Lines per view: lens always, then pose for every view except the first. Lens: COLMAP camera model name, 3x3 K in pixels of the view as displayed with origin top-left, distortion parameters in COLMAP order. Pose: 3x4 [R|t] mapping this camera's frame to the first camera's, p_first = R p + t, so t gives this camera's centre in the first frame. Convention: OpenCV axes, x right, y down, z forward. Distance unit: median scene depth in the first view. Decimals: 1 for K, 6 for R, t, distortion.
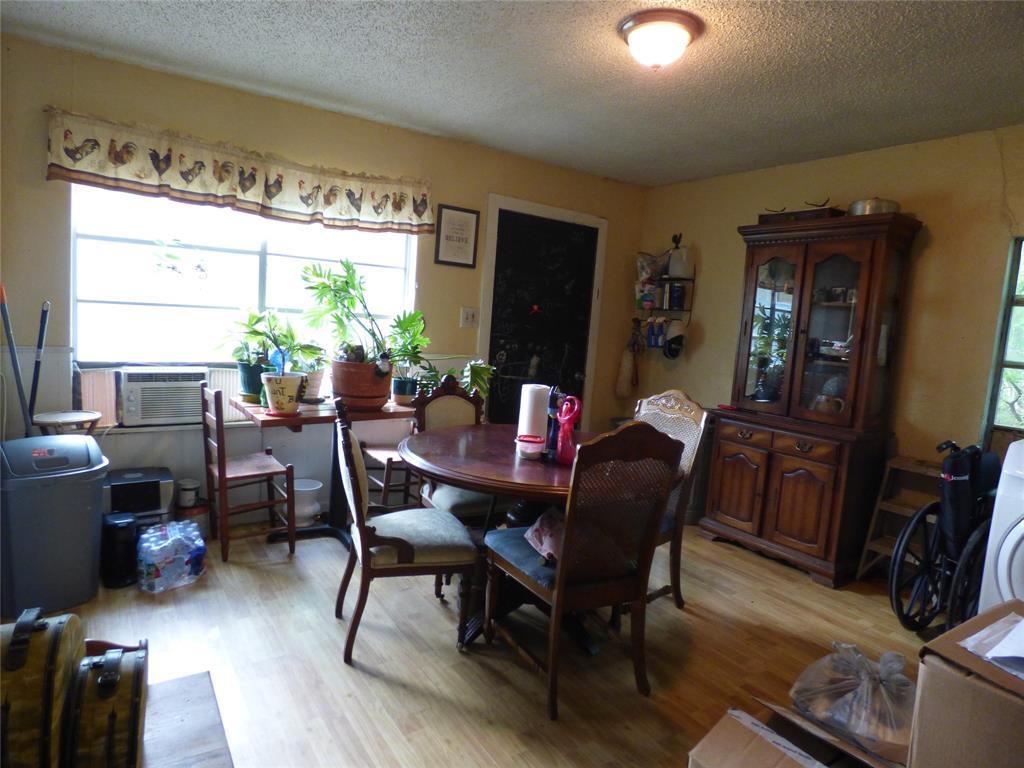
lens RADIAL K [[610.6, 0, 510.4], [0, 610.6, 381.5], [0, 0, 1]] dist [-0.019465, 0.005515]
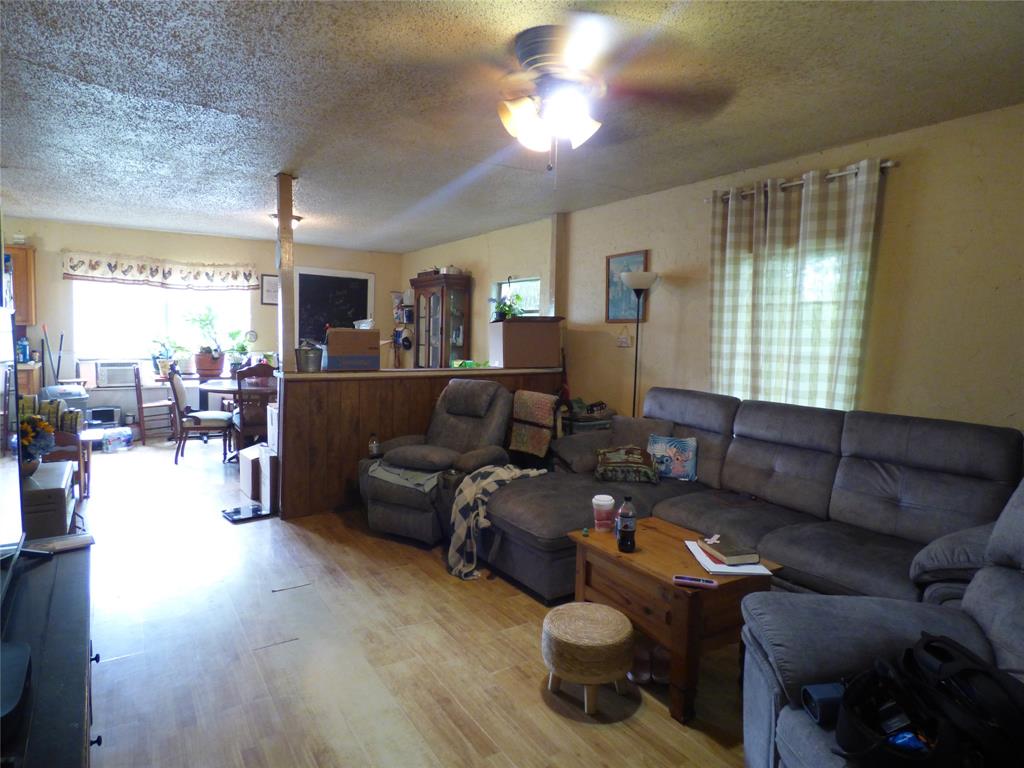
lens RADIAL K [[610.6, 0, 510.9], [0, 610.6, 381.3], [0, 0, 1]] dist [-0.019465, 0.005515]
pose [[0.998677, -0.038355, -0.034246, 0.854990], [0.037209, 0.998745, -0.033514, 0.168977], [0.035489, 0.032195, 0.998851, -1.050174]]
